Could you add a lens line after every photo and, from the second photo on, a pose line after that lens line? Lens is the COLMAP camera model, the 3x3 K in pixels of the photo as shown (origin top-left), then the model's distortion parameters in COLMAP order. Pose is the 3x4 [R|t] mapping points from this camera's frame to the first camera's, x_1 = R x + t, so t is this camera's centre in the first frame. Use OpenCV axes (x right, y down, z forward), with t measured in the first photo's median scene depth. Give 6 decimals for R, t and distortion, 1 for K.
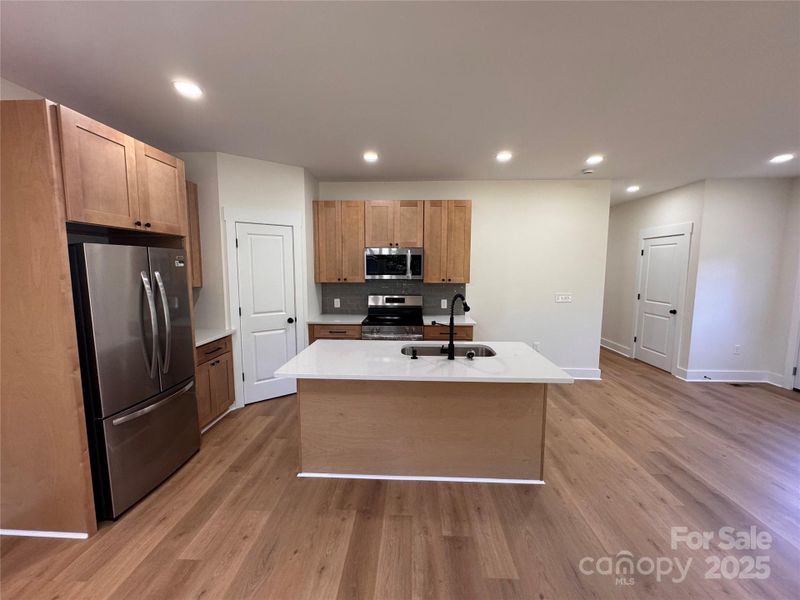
lens RADIAL K [[319.2, 0, 399.7], [0, 319.2, 299.7], [0, 0, 1]] dist [-0.001783, -0.000418]
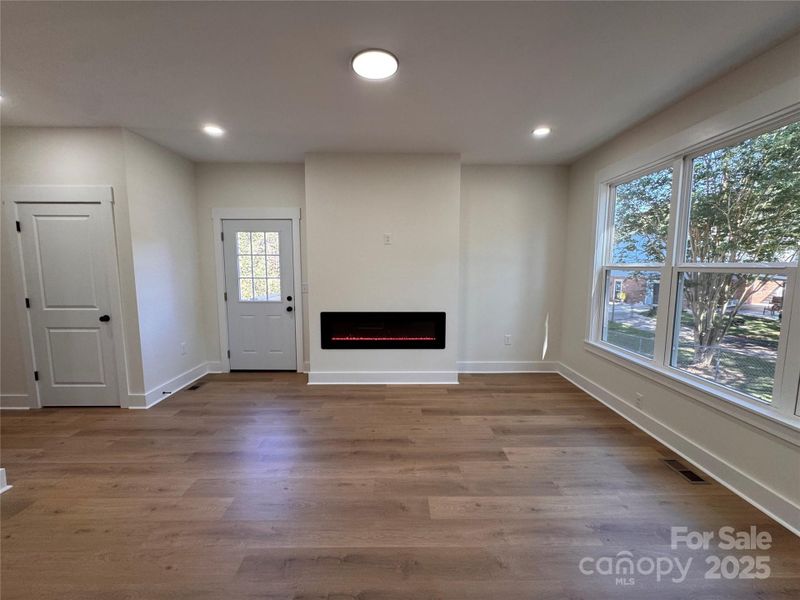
lens RADIAL K [[319.2, 0, 401.0], [0, 319.2, 299.1], [0, 0, 1]] dist [-0.001783, -0.000418]
pose [[-0.055483, -0.110308, 0.992348, 0.192430], [0.101798, 0.988075, 0.115524, -0.020146], [-0.993257, 0.107428, -0.043592, 0.483431]]
